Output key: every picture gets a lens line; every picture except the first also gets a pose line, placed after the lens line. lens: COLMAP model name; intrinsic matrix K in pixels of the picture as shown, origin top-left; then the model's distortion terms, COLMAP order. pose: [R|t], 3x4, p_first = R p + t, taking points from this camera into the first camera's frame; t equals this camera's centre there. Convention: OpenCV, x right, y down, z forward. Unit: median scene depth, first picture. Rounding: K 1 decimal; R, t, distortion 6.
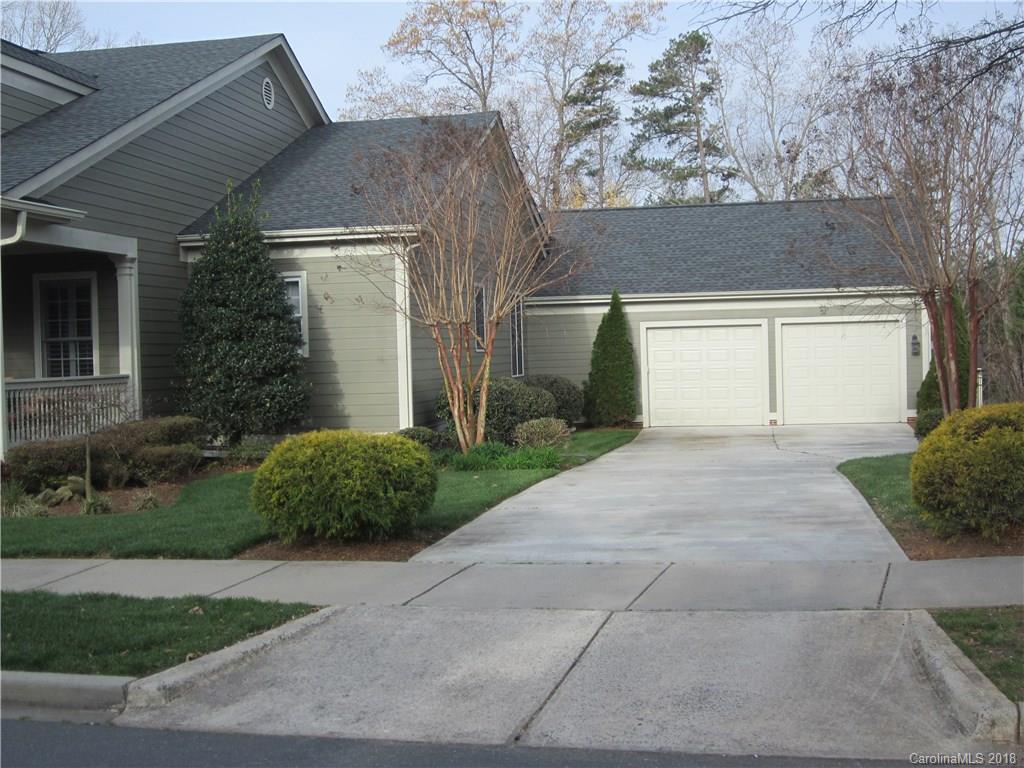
lens RADIAL K [[1342.2, 0, 512.0], [0, 1342.2, 384.0], [0, 0, 1]] dist [-0.008654, -0.015605]
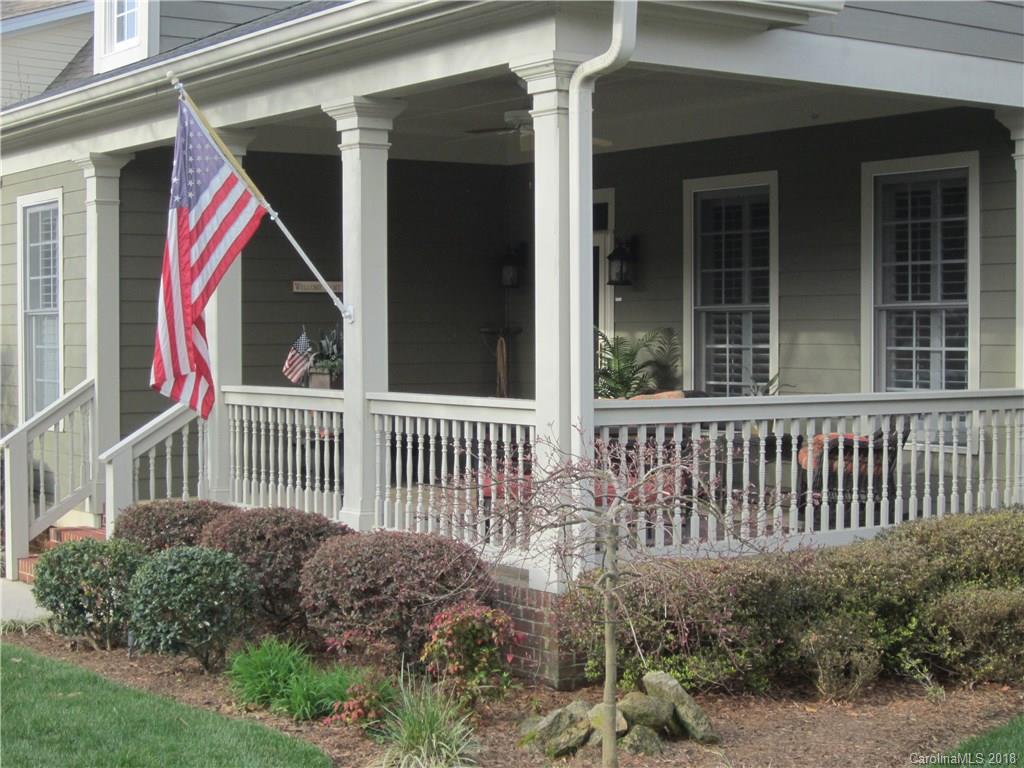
lens RADIAL K [[1872.2, 0, 512.0], [0, 1872.2, 384.0], [0, 0, 1]] dist [0.012188, -0.070630]
pose [[0.728182, 0.048034, -0.683699, -0.000019], [-0.040088, 0.998818, 0.027476, -0.018746], [0.684210, 0.007401, 0.729247, 0.447256]]
